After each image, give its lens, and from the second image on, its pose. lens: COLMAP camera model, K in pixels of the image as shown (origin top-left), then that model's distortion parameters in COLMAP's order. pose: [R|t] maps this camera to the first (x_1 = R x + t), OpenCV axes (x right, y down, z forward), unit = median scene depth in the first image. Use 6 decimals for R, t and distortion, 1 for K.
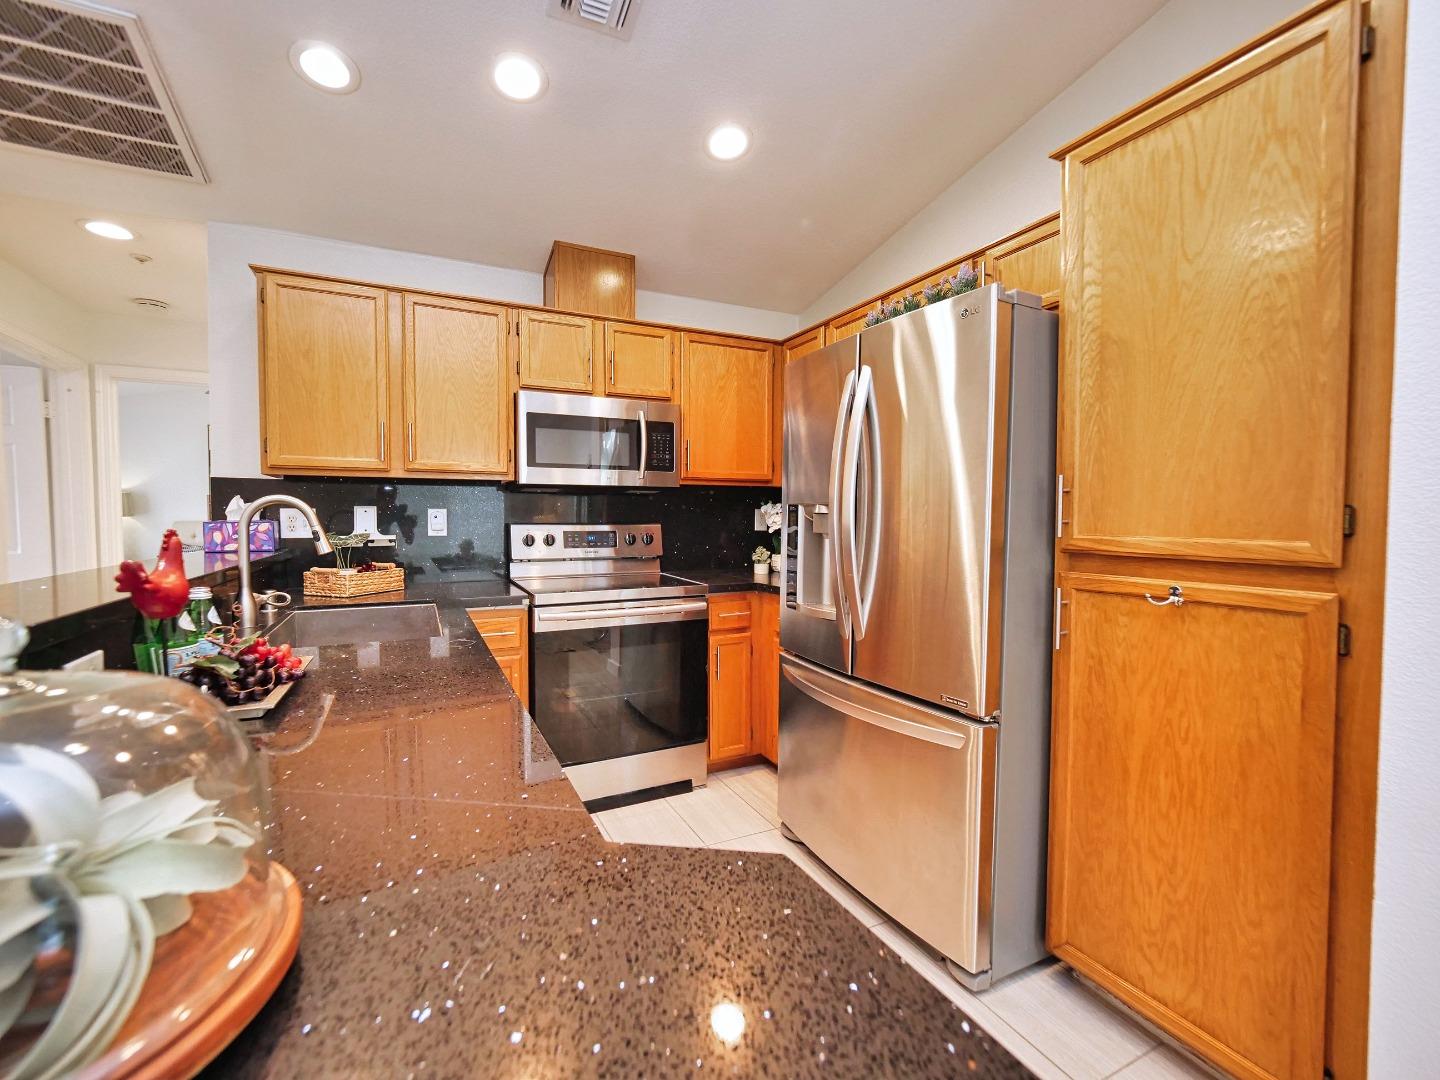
lens RADIAL K [[612.2, 0, 707.0], [0, 612.2, 543.5], [0, 0, 1]] dist [-0.009834, 0.002630]
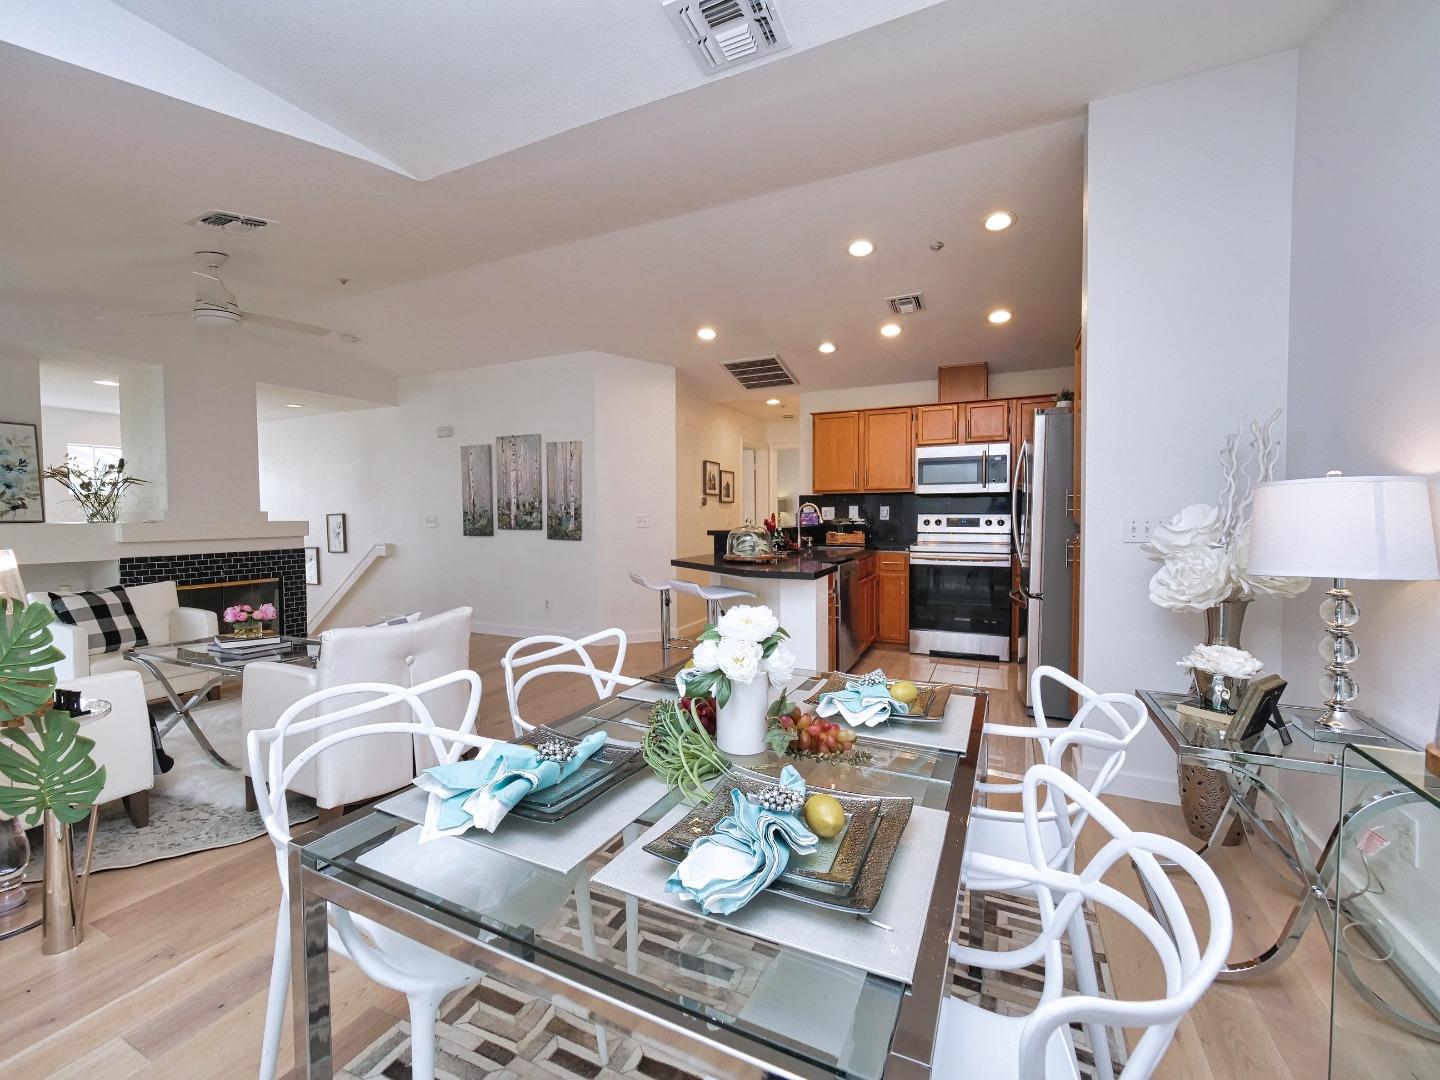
lens RADIAL K [[612.2, 0, 702.0], [0, 612.2, 529.4], [0, 0, 1]] dist [-0.009834, 0.002630]
pose [[0.613439, 0.016292, -0.789574, 0.940618], [-0.028768, 0.999585, -0.001725, 0.048652], [0.789218, 0.023773, 0.613653, -0.870680]]
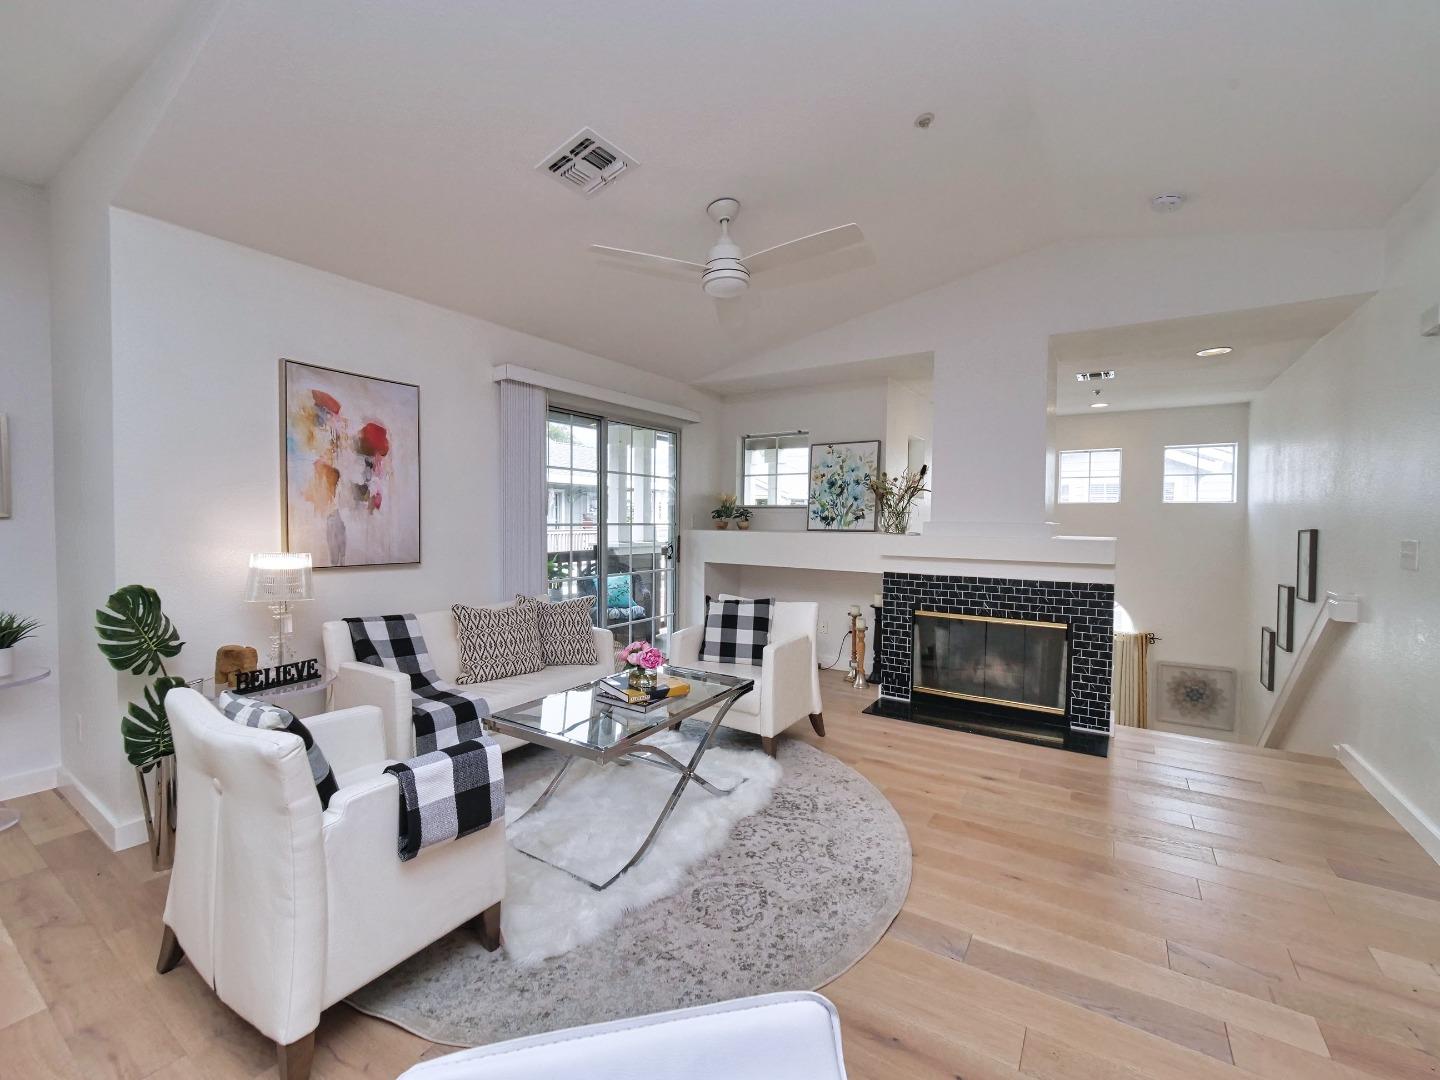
lens RADIAL K [[612.2, 0, 704.9], [0, 612.2, 537.2], [0, 0, 1]] dist [-0.002917, 0.001040]
pose [[-0.864212, 0.006188, -0.503090, -0.306422], [-0.032230, 0.997190, 0.067630, -0.018095], [0.502095, 0.074661, -0.861584, 0.130426]]
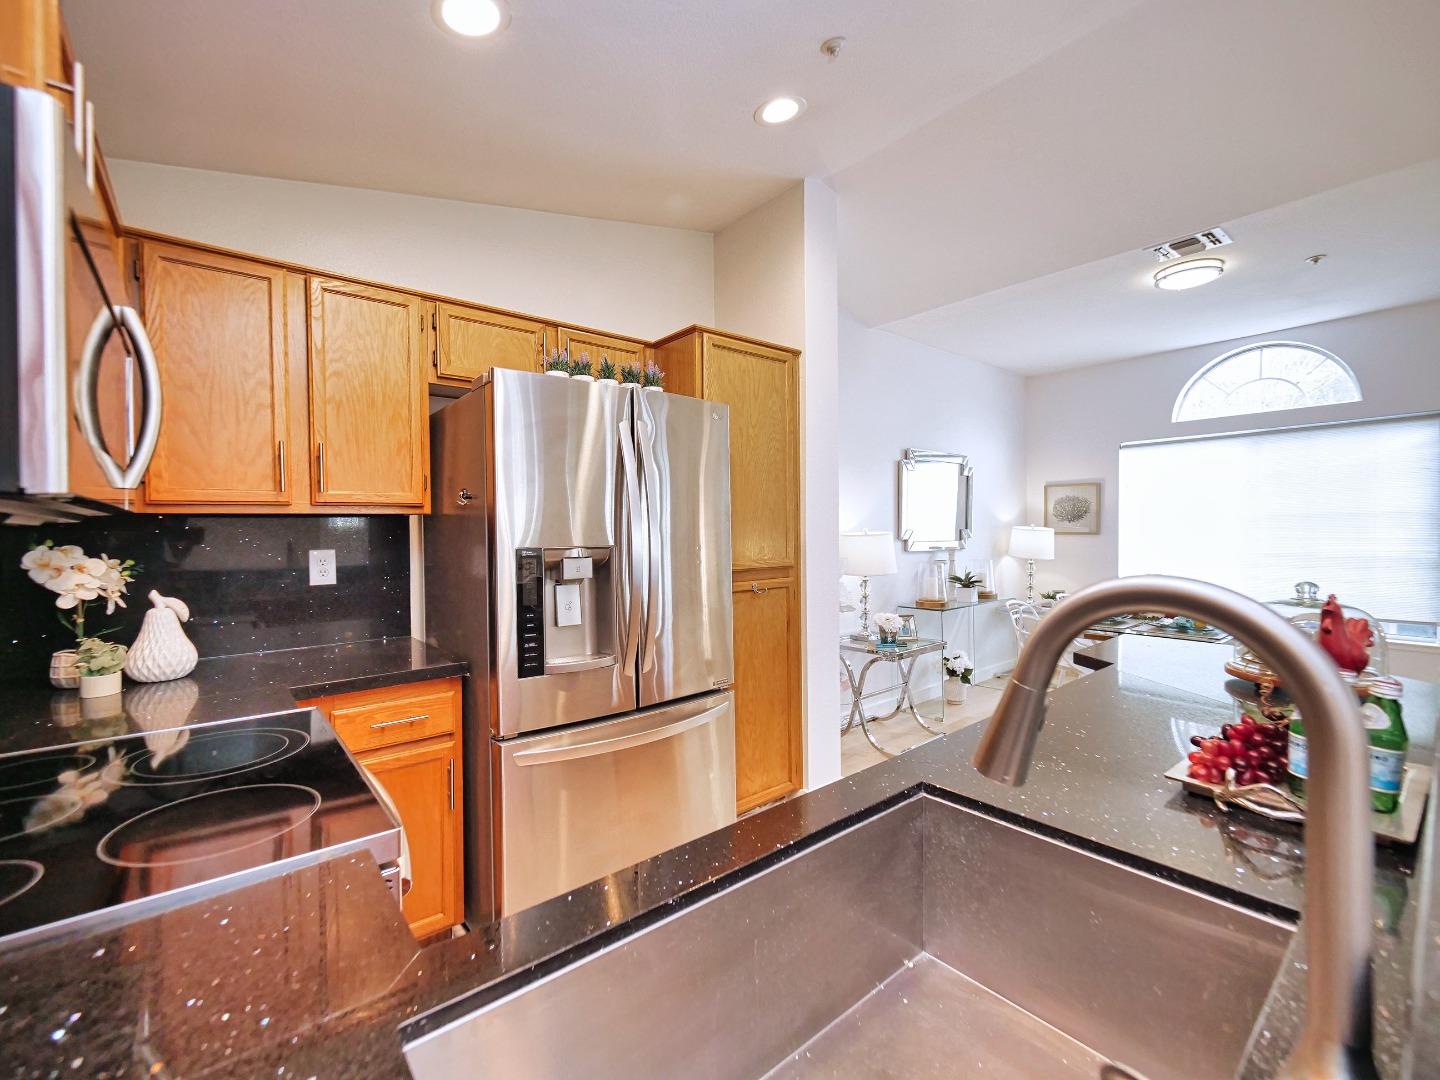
lens RADIAL K [[609.1, 0, 701.1], [0, 609.1, 536.0], [0, 0, 1]] dist [-0.002513, 0.000323]
pose [[-0.221248, -0.011773, 0.975147, -0.631942], [0.054358, 0.998224, 0.024385, -0.079662], [-0.973701, 0.058402, -0.220215, 0.867447]]
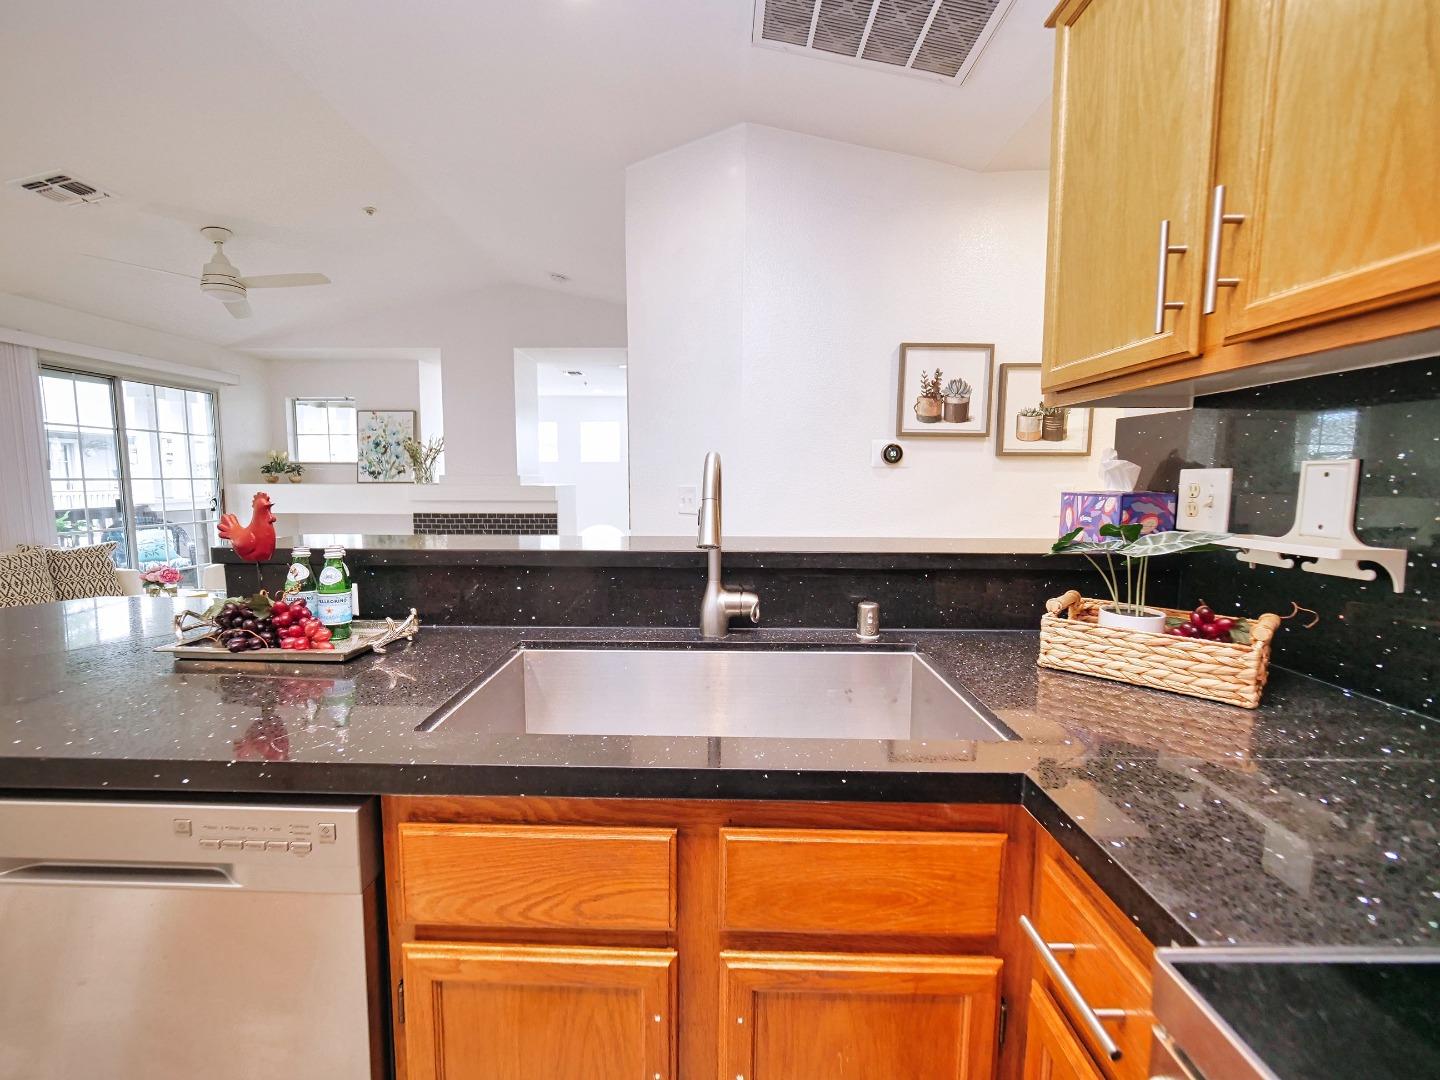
lens RADIAL K [[612.2, 0, 705.5], [0, 612.2, 536.9], [0, 0, 1]] dist [-0.009834, 0.002630]
pose [[-0.456804, 0.085793, -0.885421, -0.079509], [-0.042085, 0.992140, 0.117846, -0.046882], [0.888571, 0.091095, -0.449603, 0.925158]]
